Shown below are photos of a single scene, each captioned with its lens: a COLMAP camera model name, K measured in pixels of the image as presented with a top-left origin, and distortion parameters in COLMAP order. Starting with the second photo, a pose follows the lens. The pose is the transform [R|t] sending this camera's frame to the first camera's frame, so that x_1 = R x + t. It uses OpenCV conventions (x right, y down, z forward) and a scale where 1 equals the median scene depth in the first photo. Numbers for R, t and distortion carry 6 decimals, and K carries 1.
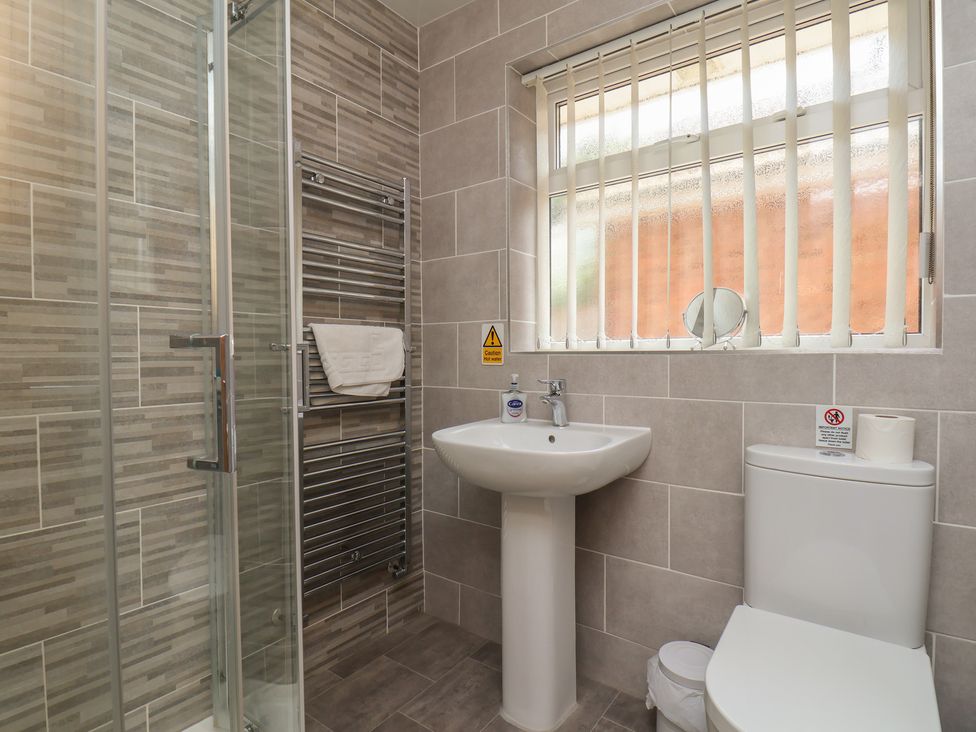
lens RADIAL K [[511.8, 0, 490.1], [0, 511.8, 368.9], [0, 0, 1]] dist [0.004751, -0.015911]
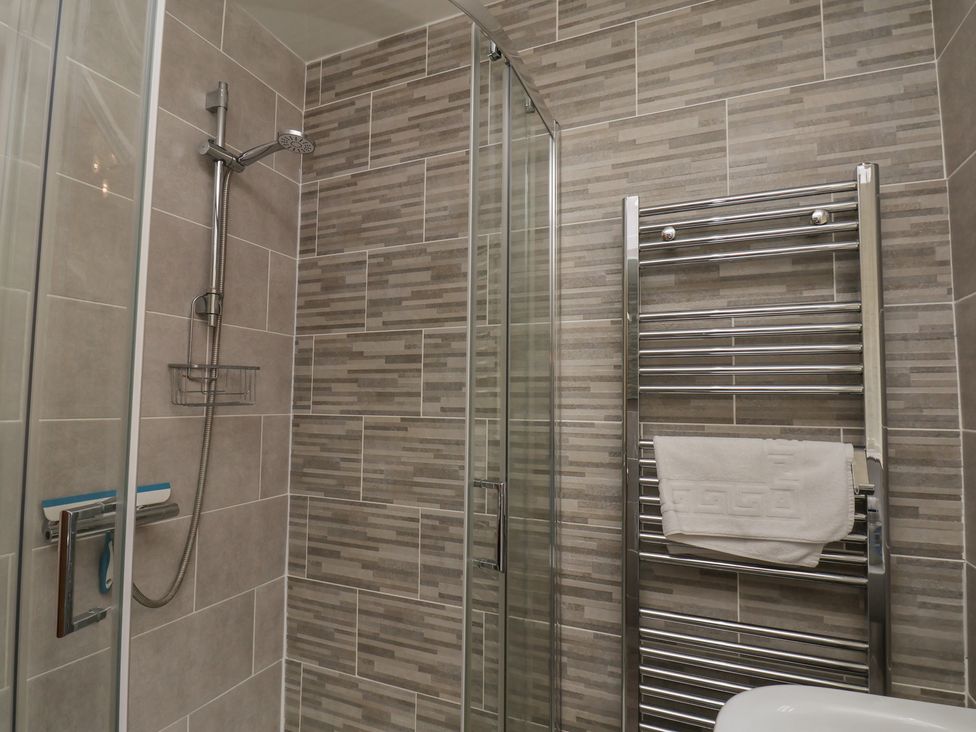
lens RADIAL K [[511.8, 0, 490.1], [0, 511.8, 368.9], [0, 0, 1]] dist [0.004751, -0.015911]
pose [[0.238569, -0.053434, -0.969654, 0.371829], [-0.036657, 0.997278, -0.063976, -0.160203], [0.970434, 0.050807, 0.235960, 0.747022]]
